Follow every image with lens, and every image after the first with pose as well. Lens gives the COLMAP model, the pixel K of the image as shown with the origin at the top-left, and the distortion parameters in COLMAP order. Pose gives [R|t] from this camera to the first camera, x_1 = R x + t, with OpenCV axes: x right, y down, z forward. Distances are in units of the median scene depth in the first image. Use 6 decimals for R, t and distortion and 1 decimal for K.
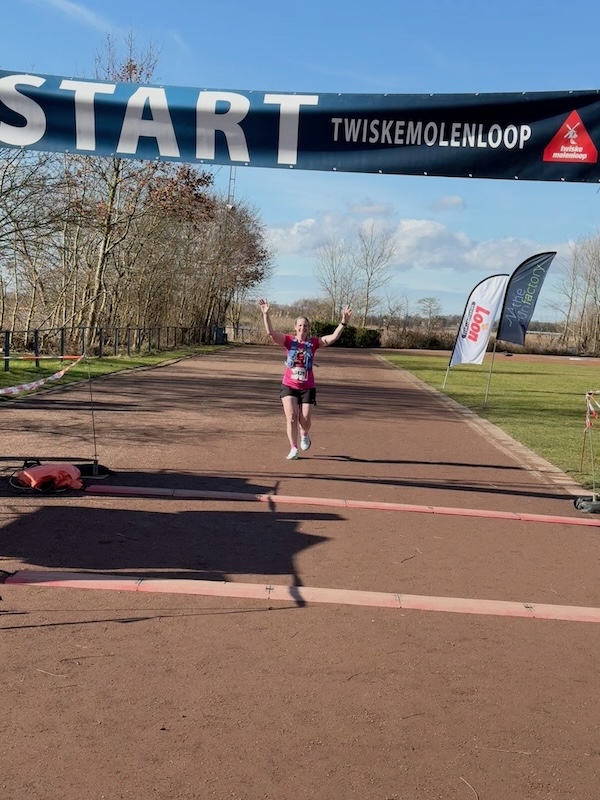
lens RADIAL K [[1362.8, 0, 293.3], [0, 1362.8, 393.0], [0, 0, 1]] dist [0.297915, 0.000000]
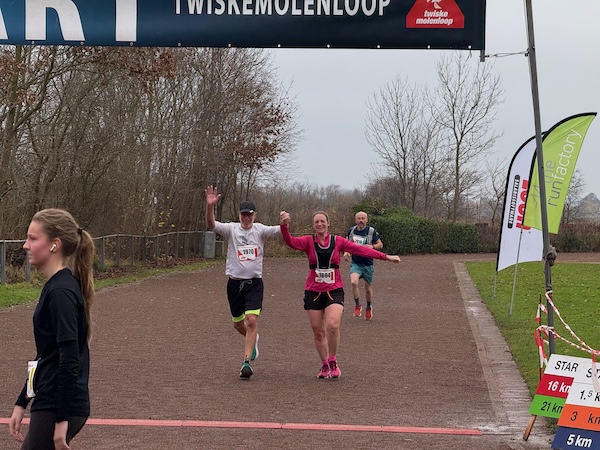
lens RADIAL K [[2528.1, 0, 295.0], [0, 2528.1, 225.4], [0, 0, 1]] dist [0.705153, 0.000000]
pose [[0.997044, -0.039785, -0.065730, 0.211144], [0.036421, 0.998003, -0.051611, 0.043698], [0.067652, 0.049064, 0.996502, -0.645910]]
